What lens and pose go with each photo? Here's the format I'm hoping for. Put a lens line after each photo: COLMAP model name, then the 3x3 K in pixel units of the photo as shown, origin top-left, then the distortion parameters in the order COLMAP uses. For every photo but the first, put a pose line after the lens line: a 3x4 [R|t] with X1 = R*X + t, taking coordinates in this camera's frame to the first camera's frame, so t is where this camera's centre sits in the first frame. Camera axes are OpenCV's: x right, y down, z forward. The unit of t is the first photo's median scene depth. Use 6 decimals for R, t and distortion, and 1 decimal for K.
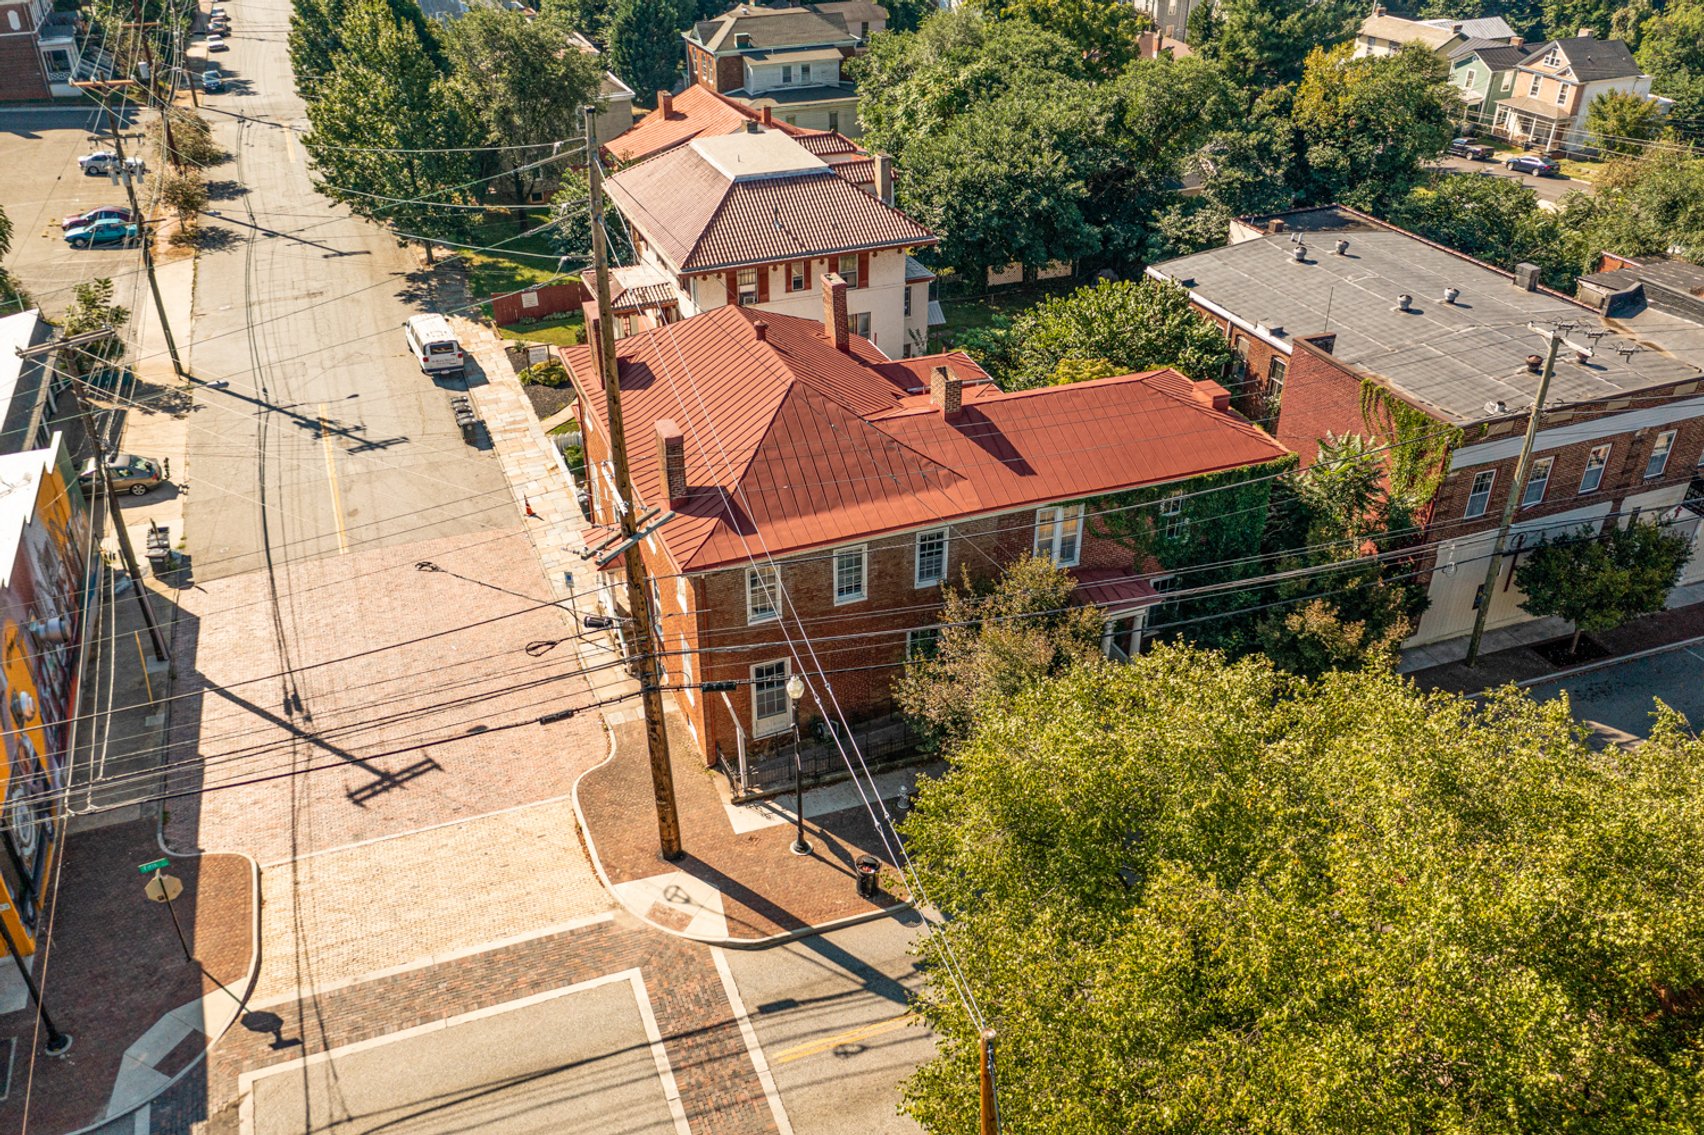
lens RADIAL K [[1345.4, 0, 850.8], [0, 1345.4, 571.2], [0, 0, 1]] dist [0.003841, 0.016694]
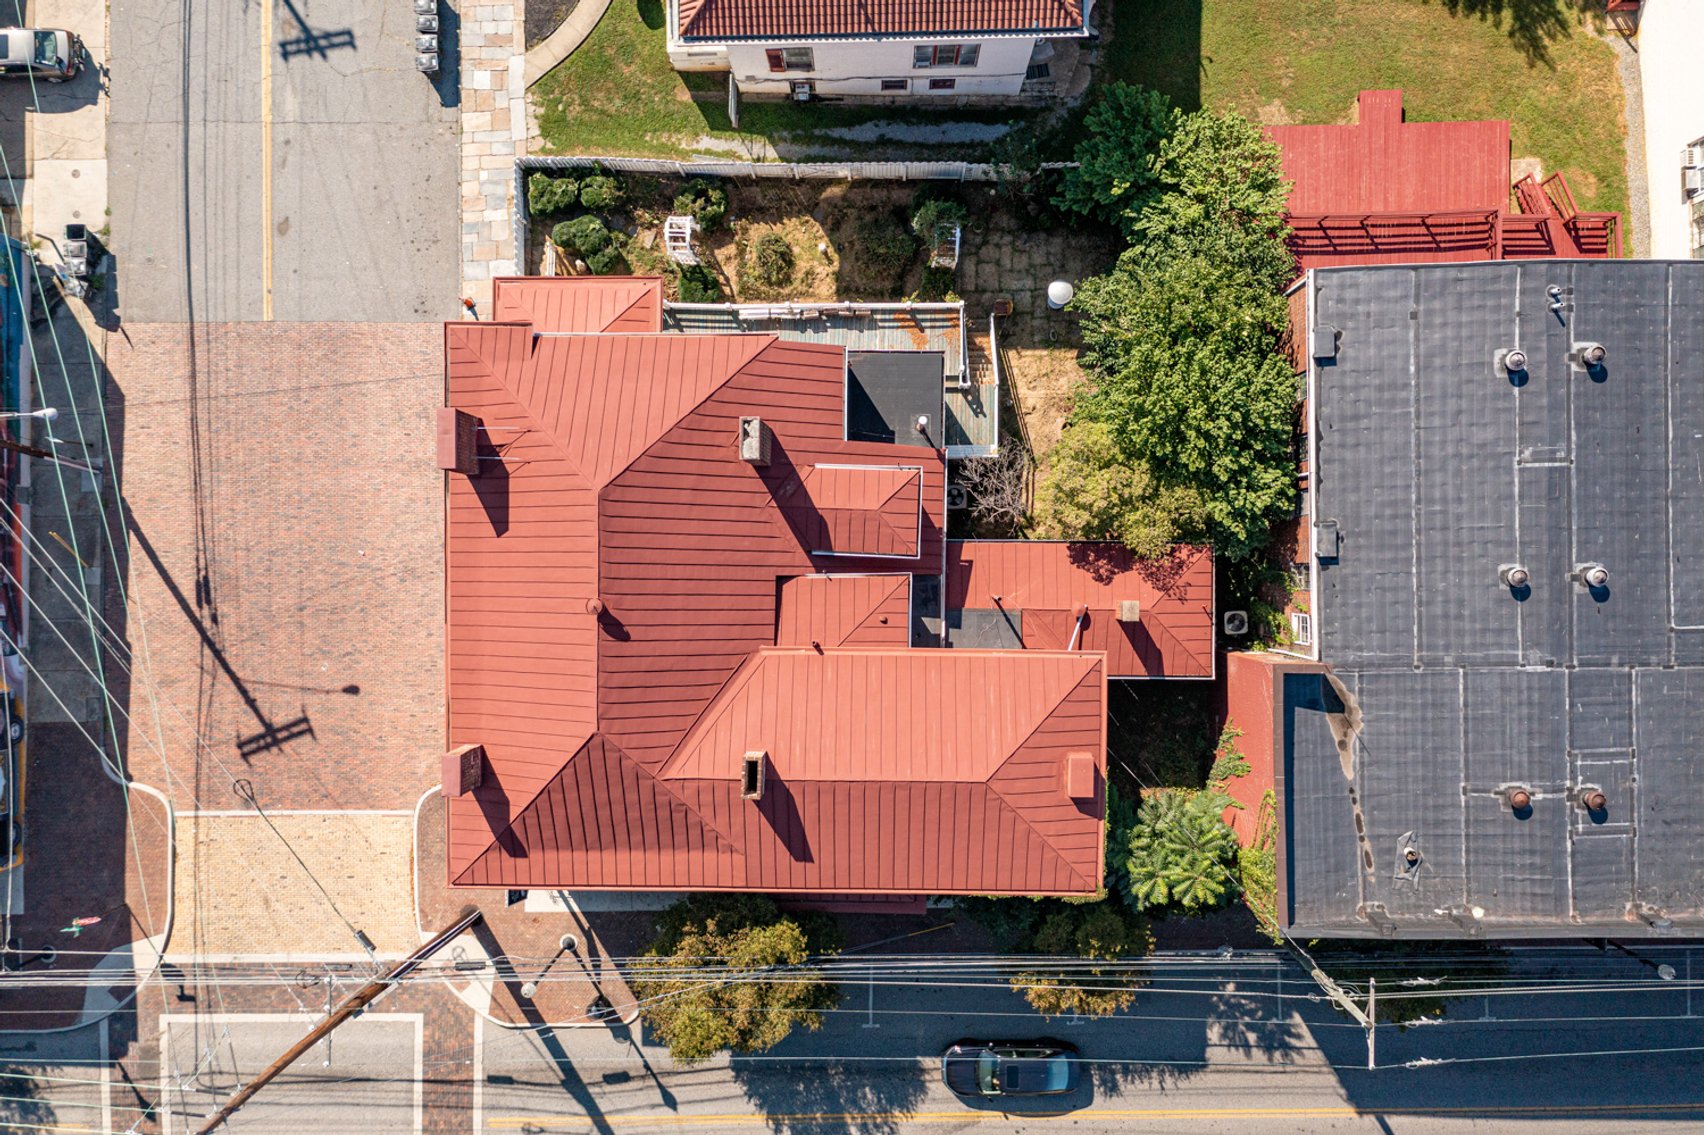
lens RADIAL K [[1345.4, 0, 832.8], [0, 1345.4, 583.8], [0, 0, 1]] dist [0.003841, 0.016694]
pose [[0.935066, 0.354315, -0.010635, 0.064476], [-0.172835, 0.481909, 0.859006, -0.770447], [0.309484, -0.801389, 0.511855, 0.486522]]
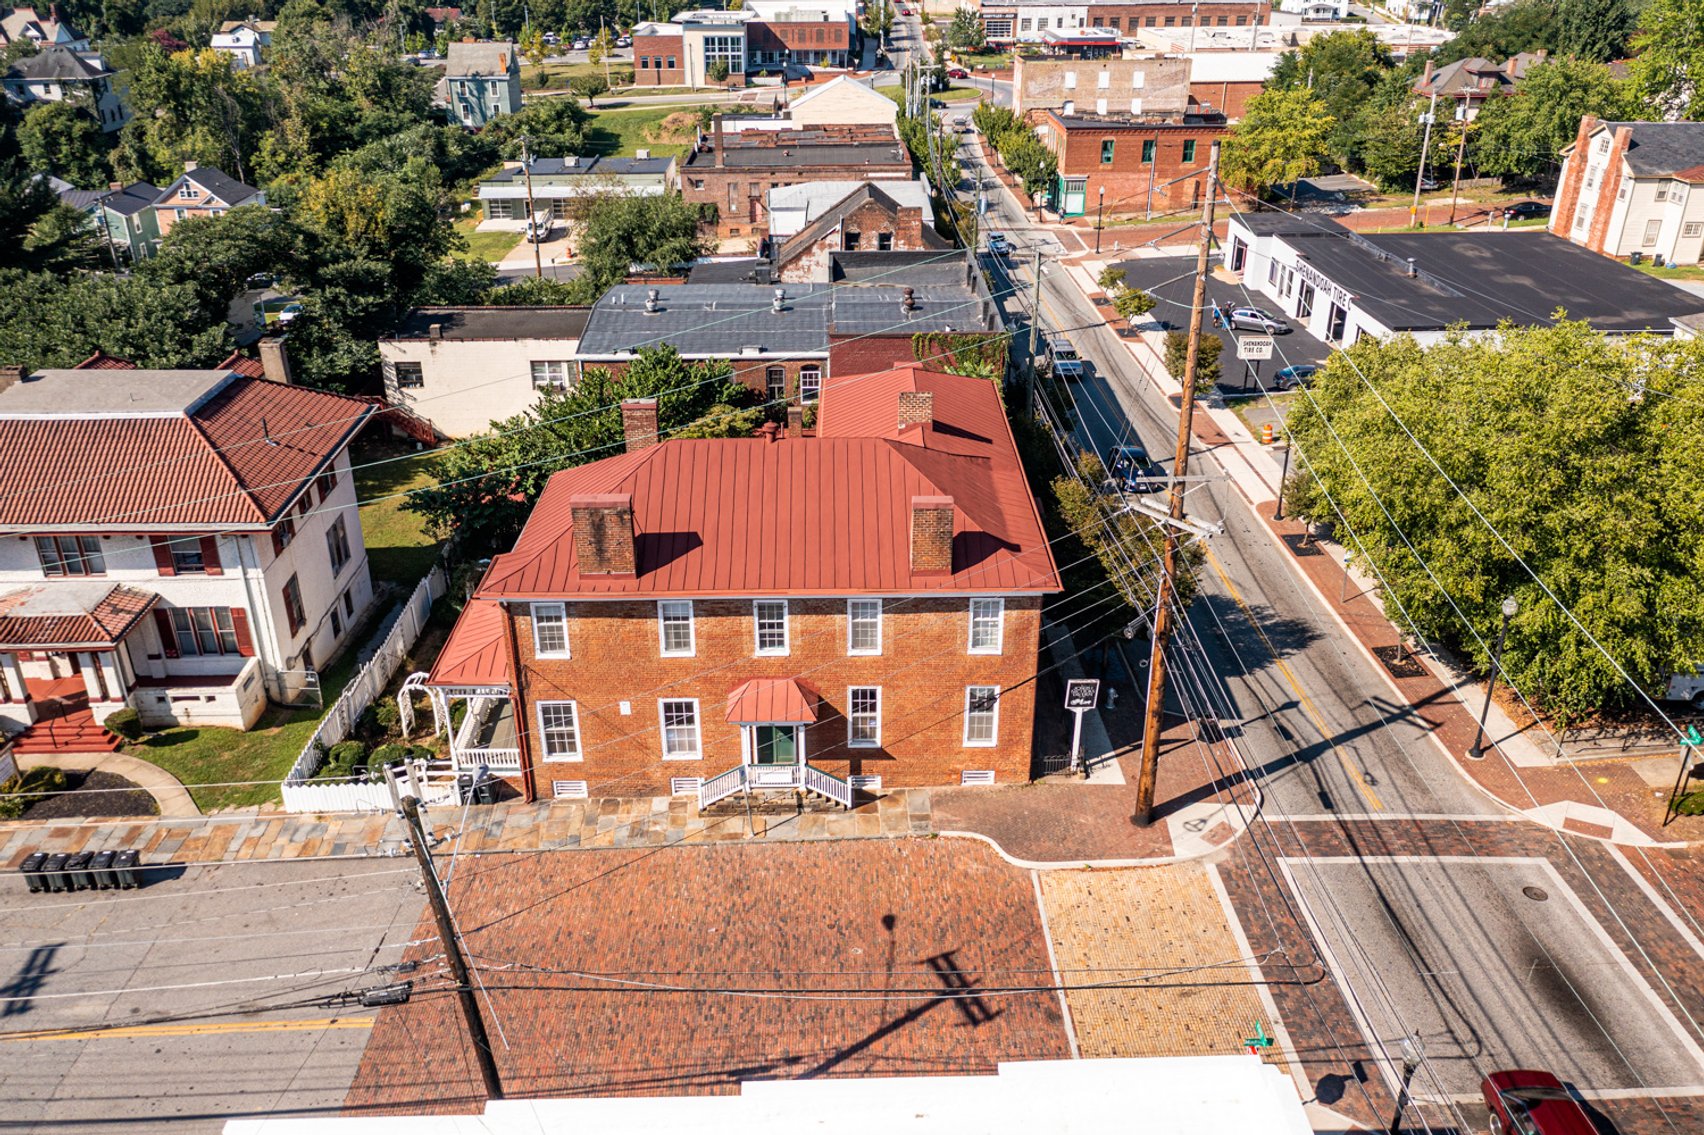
lens RADIAL K [[1345.4, 0, 842.0], [0, 1345.4, 557.4], [0, 0, 1]] dist [0.003841, 0.016694]
pose [[0.345905, -0.399930, 0.848767, -0.745479], [0.492660, 0.847290, 0.198456, -0.218219], [-0.798521, 0.349507, 0.490111, 0.402287]]
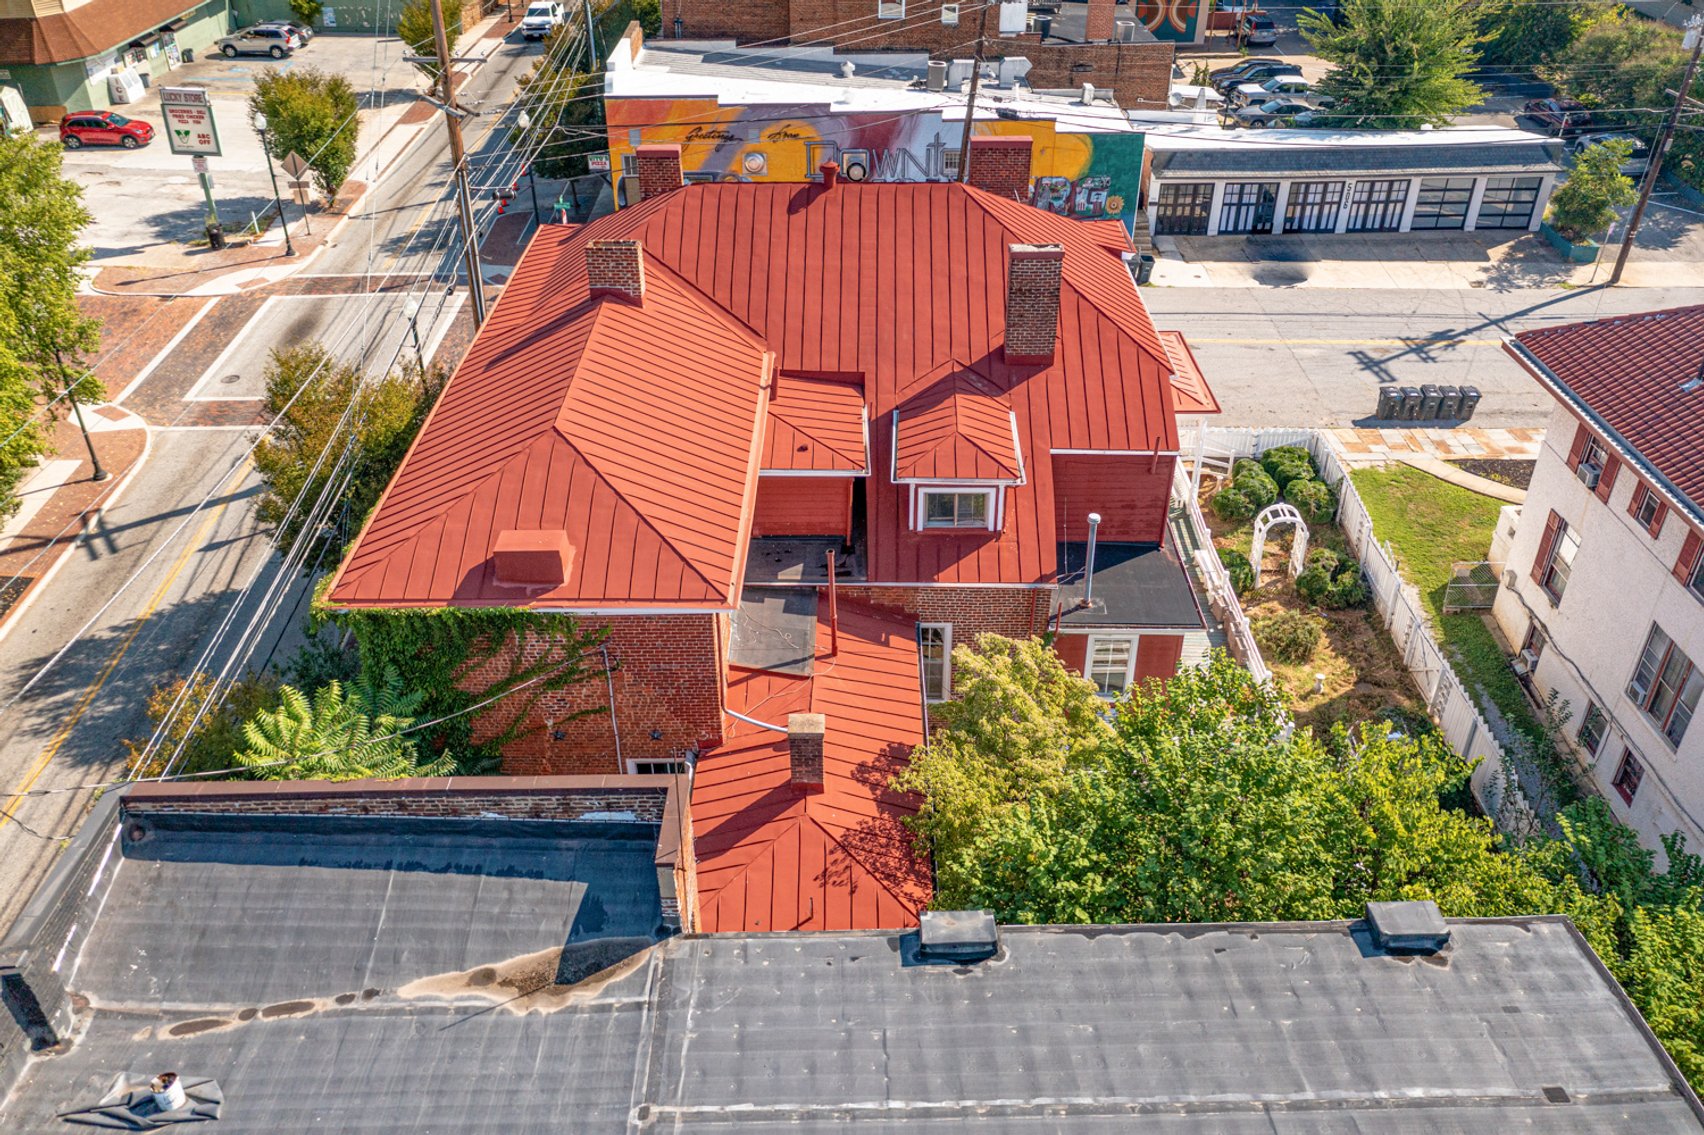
lens RADIAL K [[1345.4, 0, 846.8], [0, 1345.4, 567.0], [0, 0, 1]] dist [0.003841, 0.016694]
pose [[-0.354342, 0.519319, -0.777656, 0.530189], [-0.481540, 0.611541, 0.627803, -0.430009], [0.801599, 0.596930, 0.033378, 0.893480]]
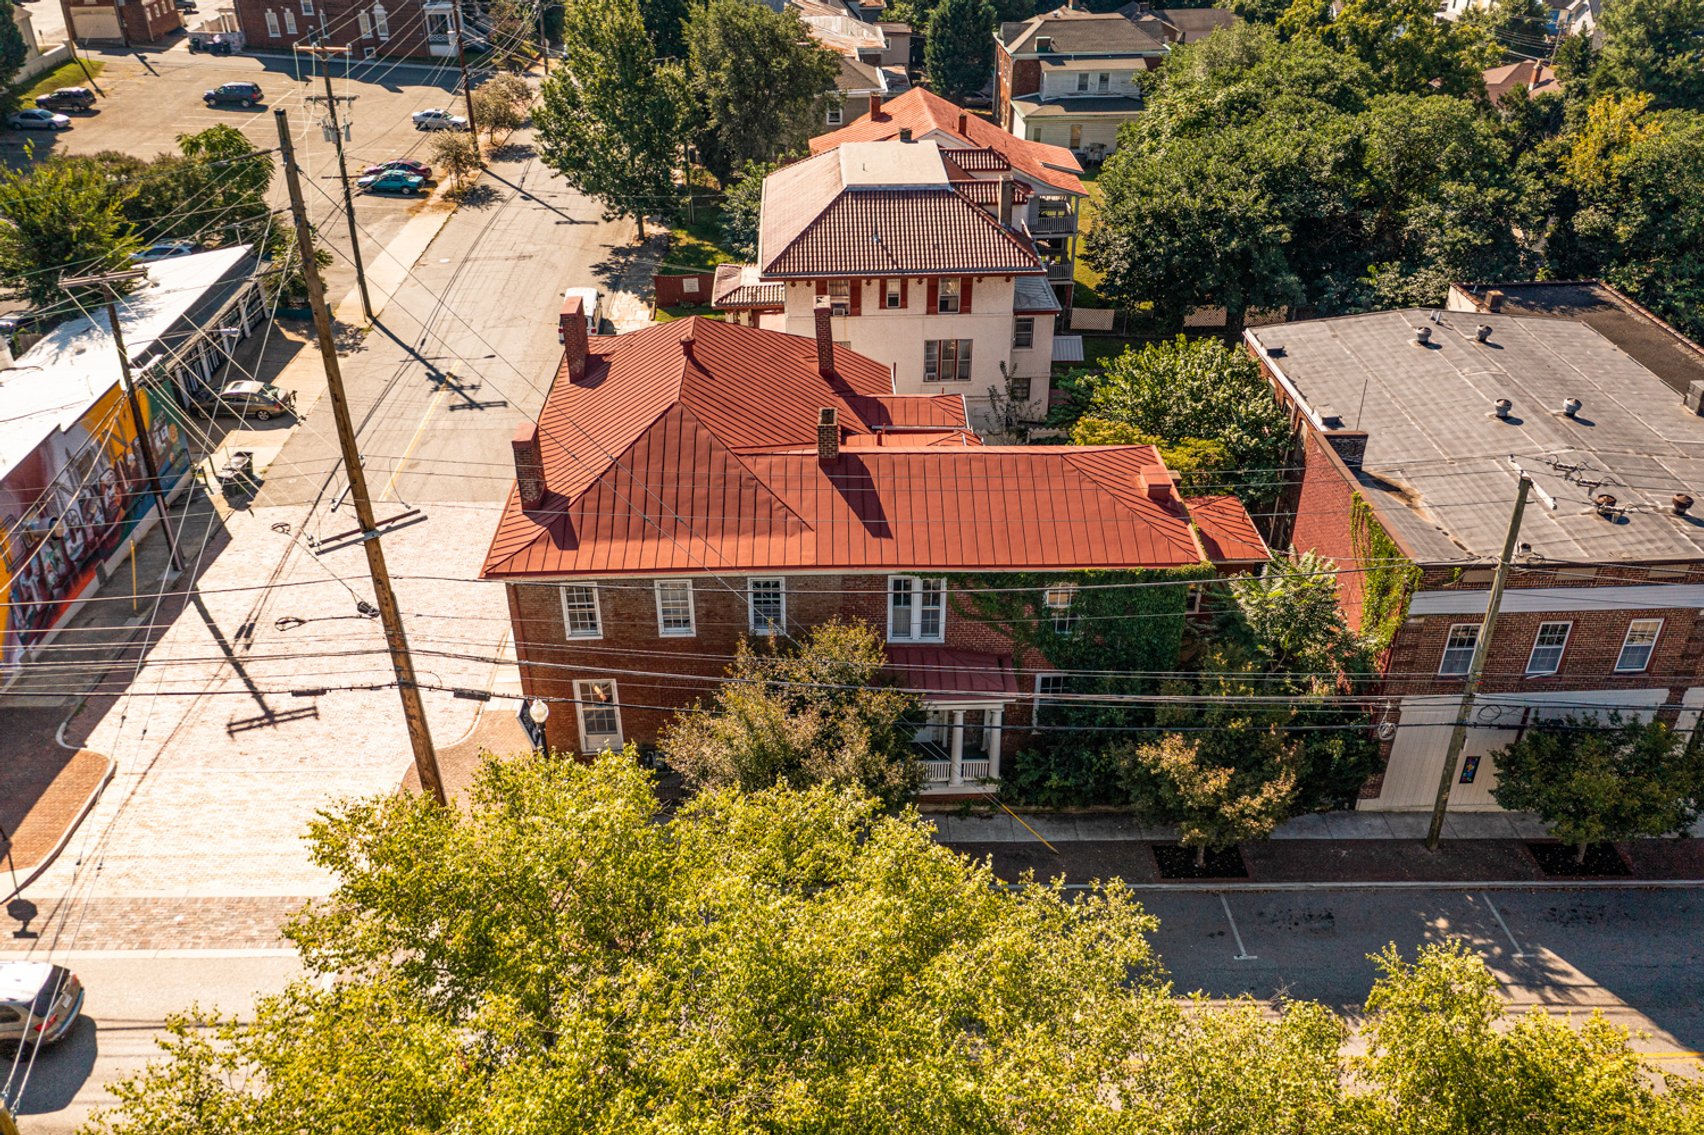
lens RADIAL K [[1345.4, 0, 841.7], [0, 1345.4, 574.9], [0, 0, 1]] dist [0.003841, 0.016694]
pose [[0.942741, 0.175046, -0.283899, 0.276352], [-0.172843, 0.984396, 0.033001, -0.052956], [0.285246, 0.017958, 0.958286, 0.075705]]
